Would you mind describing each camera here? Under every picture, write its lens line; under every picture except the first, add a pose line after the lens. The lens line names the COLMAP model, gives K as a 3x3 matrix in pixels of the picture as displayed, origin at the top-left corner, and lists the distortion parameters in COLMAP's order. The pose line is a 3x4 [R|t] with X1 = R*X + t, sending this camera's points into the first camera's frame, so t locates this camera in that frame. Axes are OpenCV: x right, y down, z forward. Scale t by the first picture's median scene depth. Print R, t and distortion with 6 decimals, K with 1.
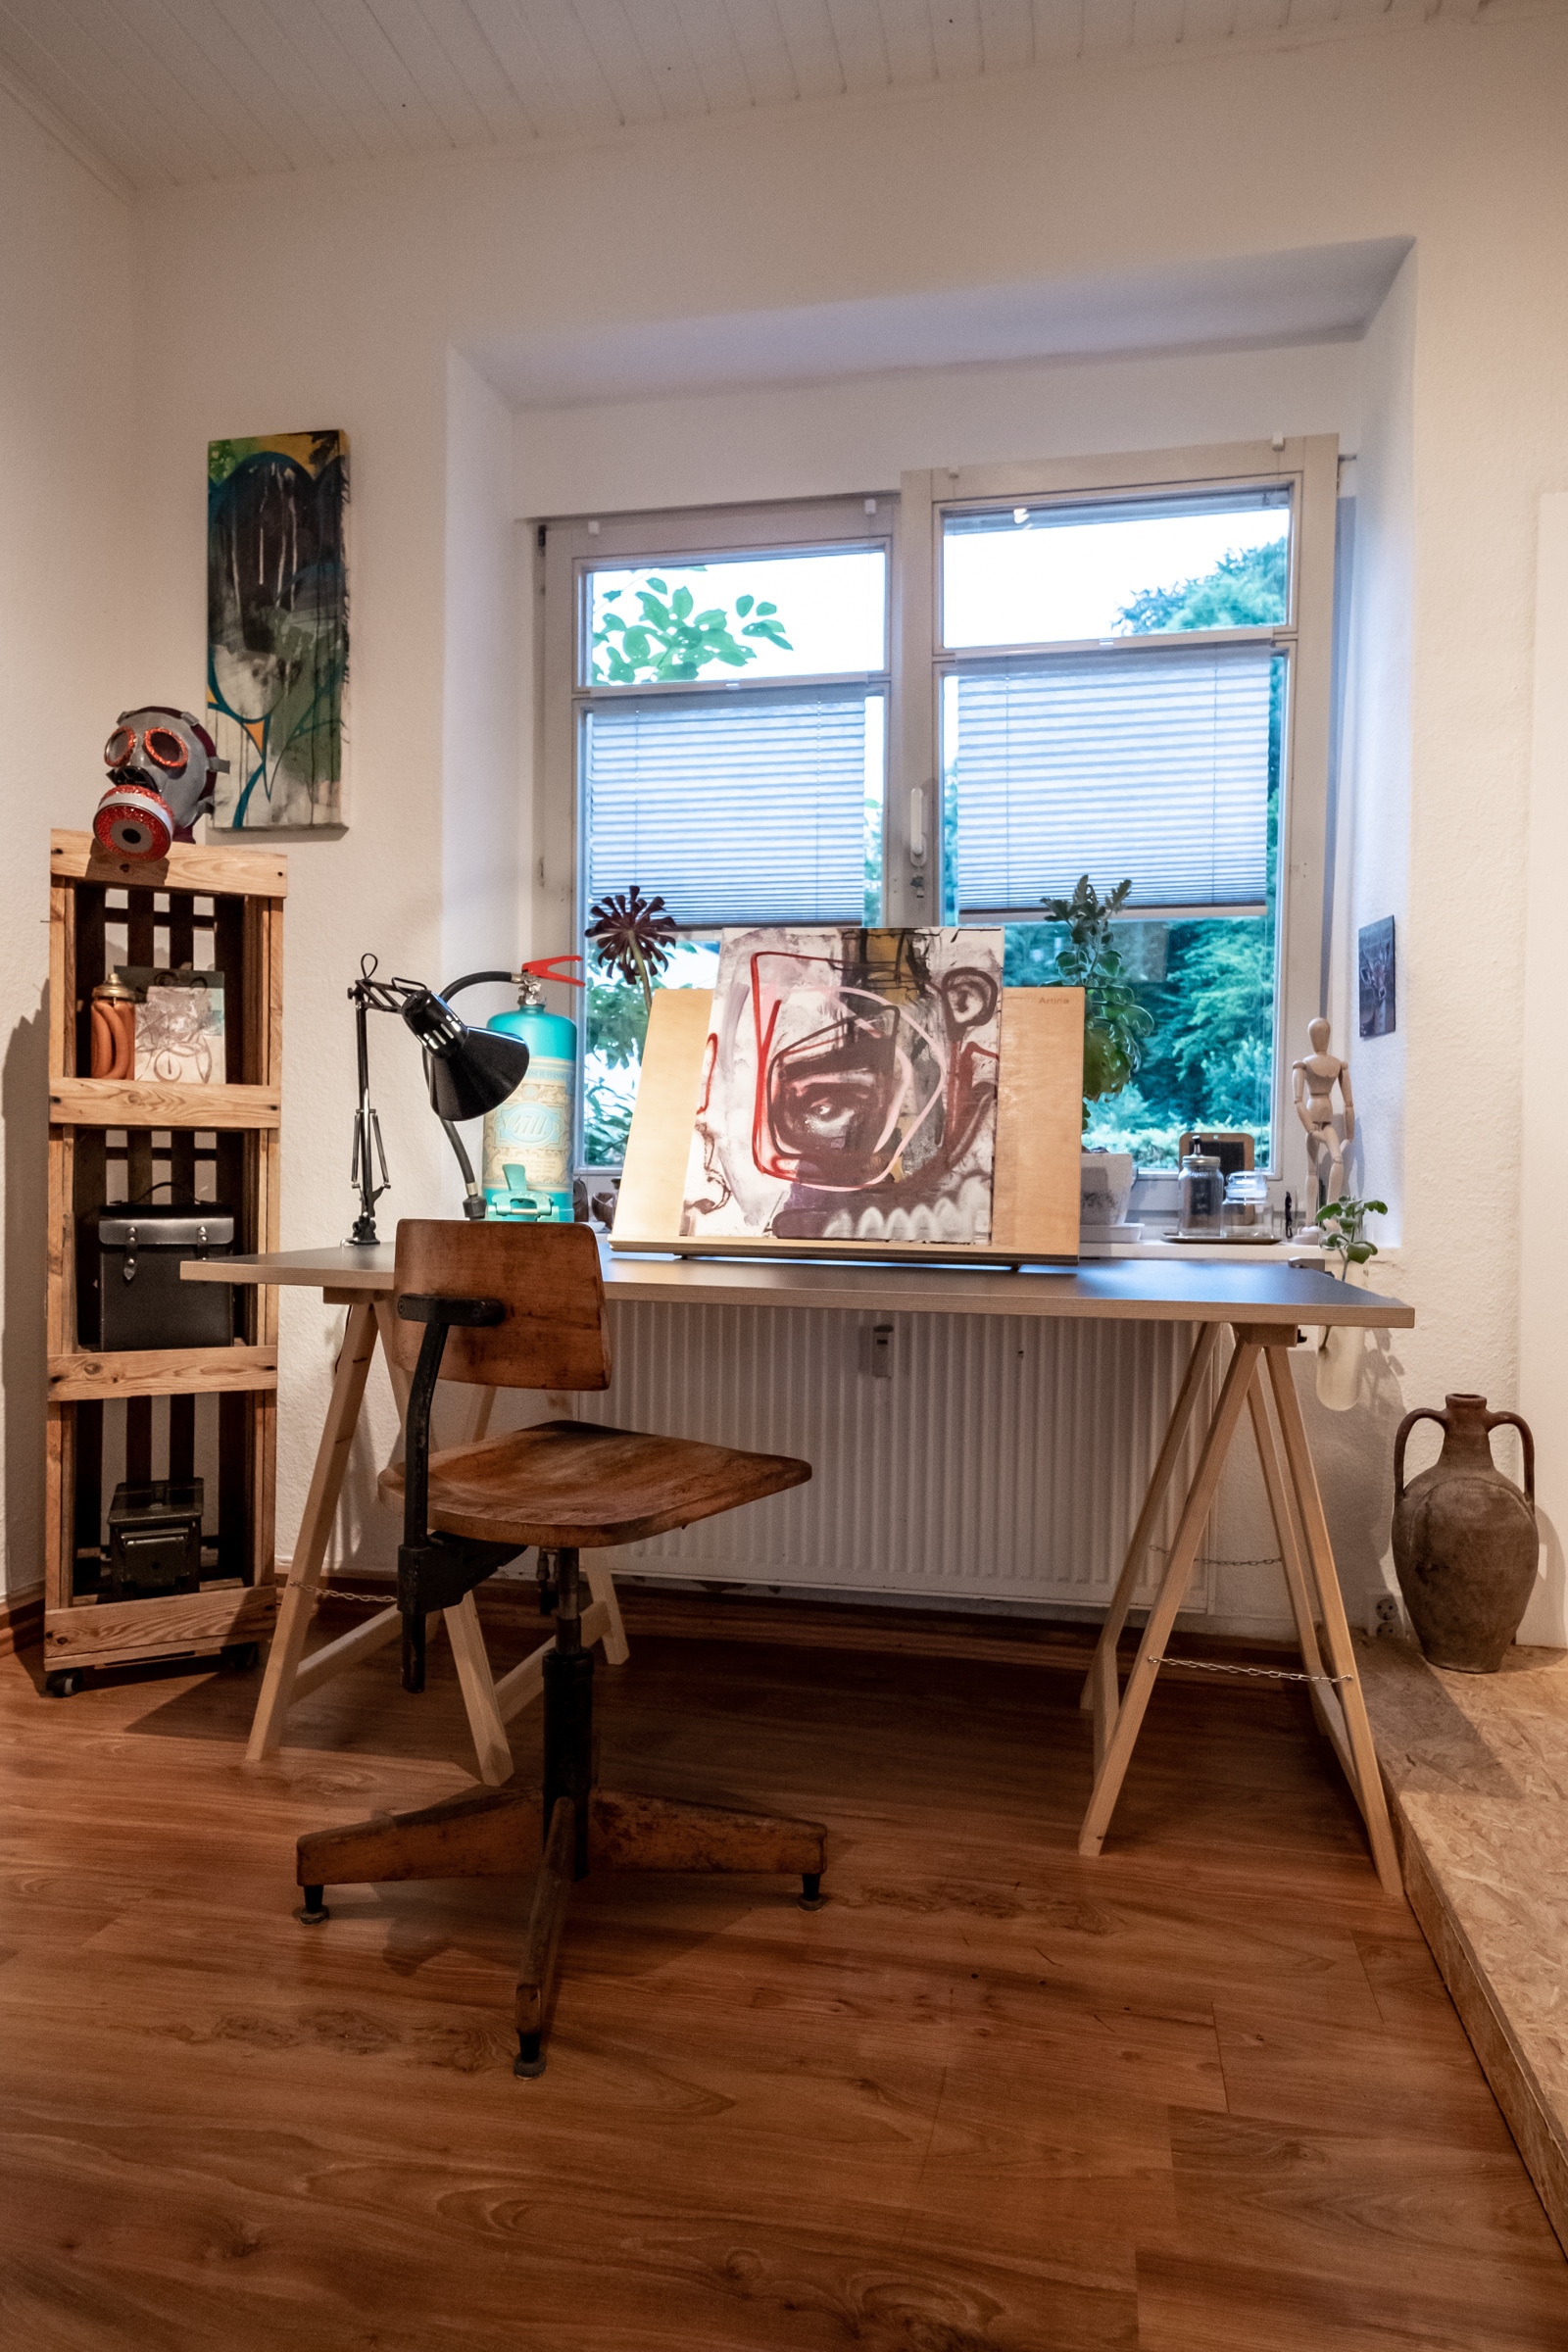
lens RADIAL K [[1362.1, 0, 806.6], [0, 1362.1, 1189.5], [0, 0, 1]] dist [0.023281, -0.000772]
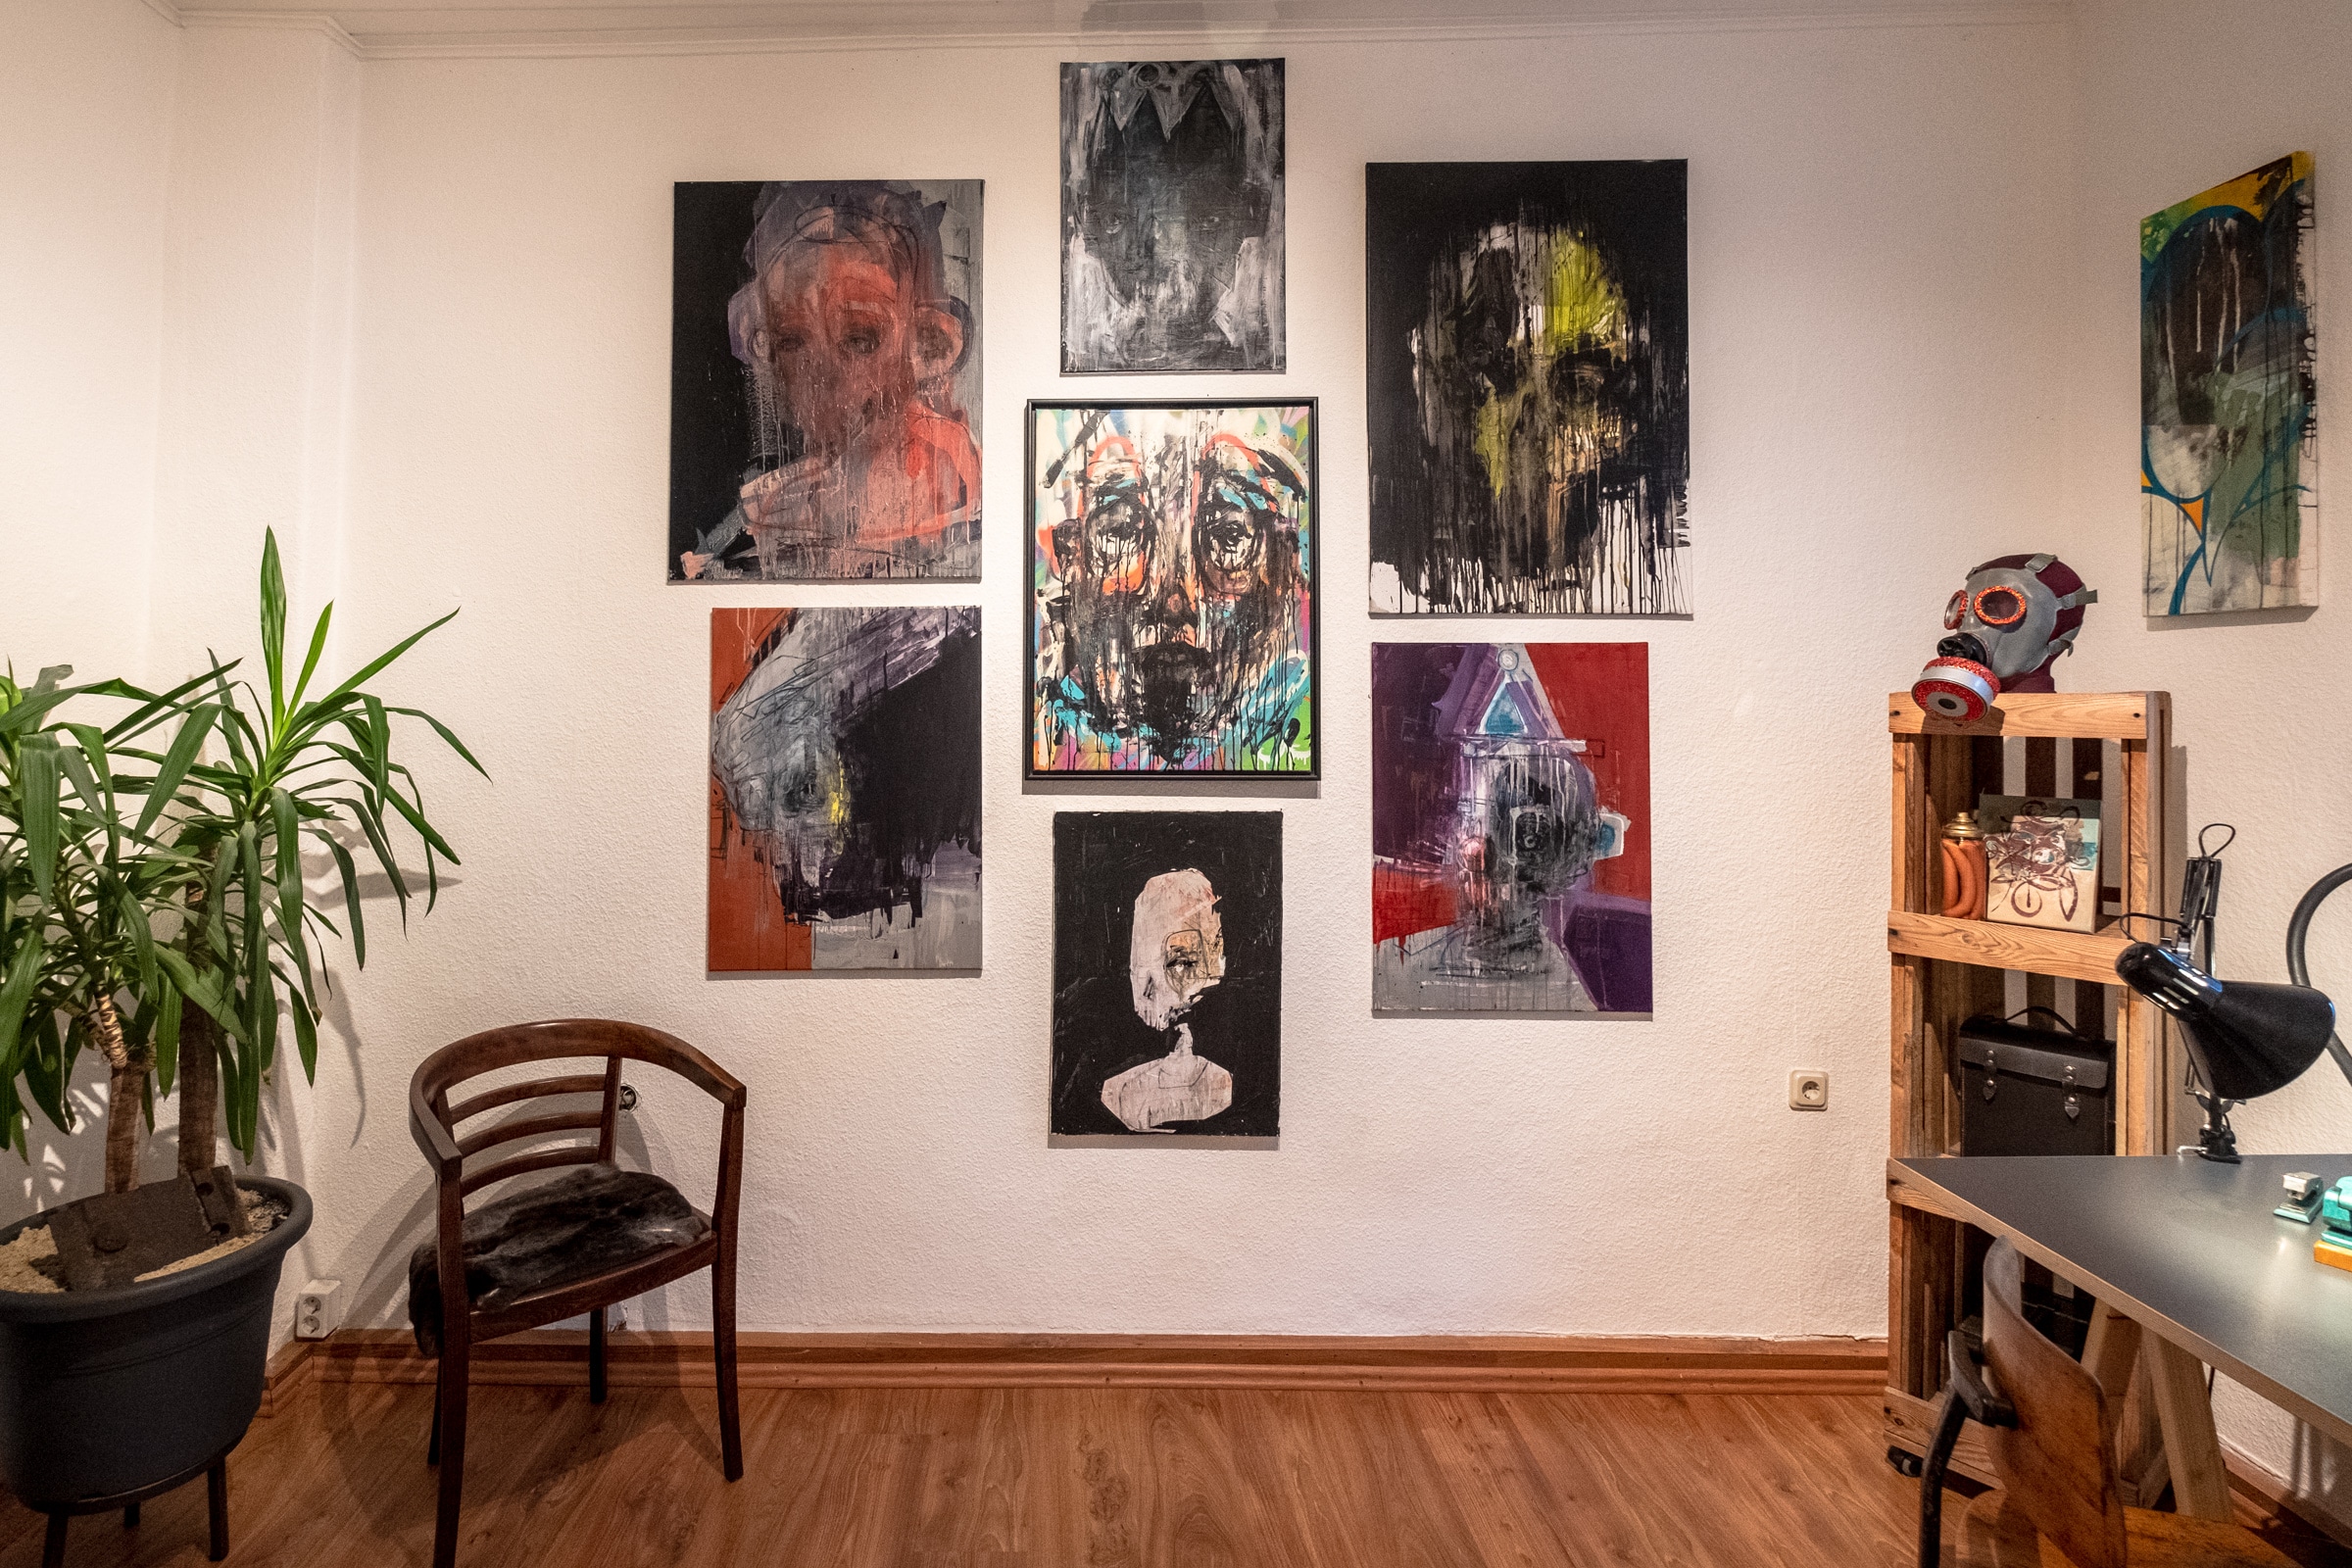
lens RADIAL K [[1190.5, 0, 1082.8], [0, 1190.5, 672.0], [0, 0, 1]] dist [0.005011, -0.000414]
pose [[0.199502, -0.024074, -0.979602, 0.235426], [-0.011187, 0.999577, -0.026843, -0.197834], [0.979833, 0.016314, 0.199149, 0.111467]]
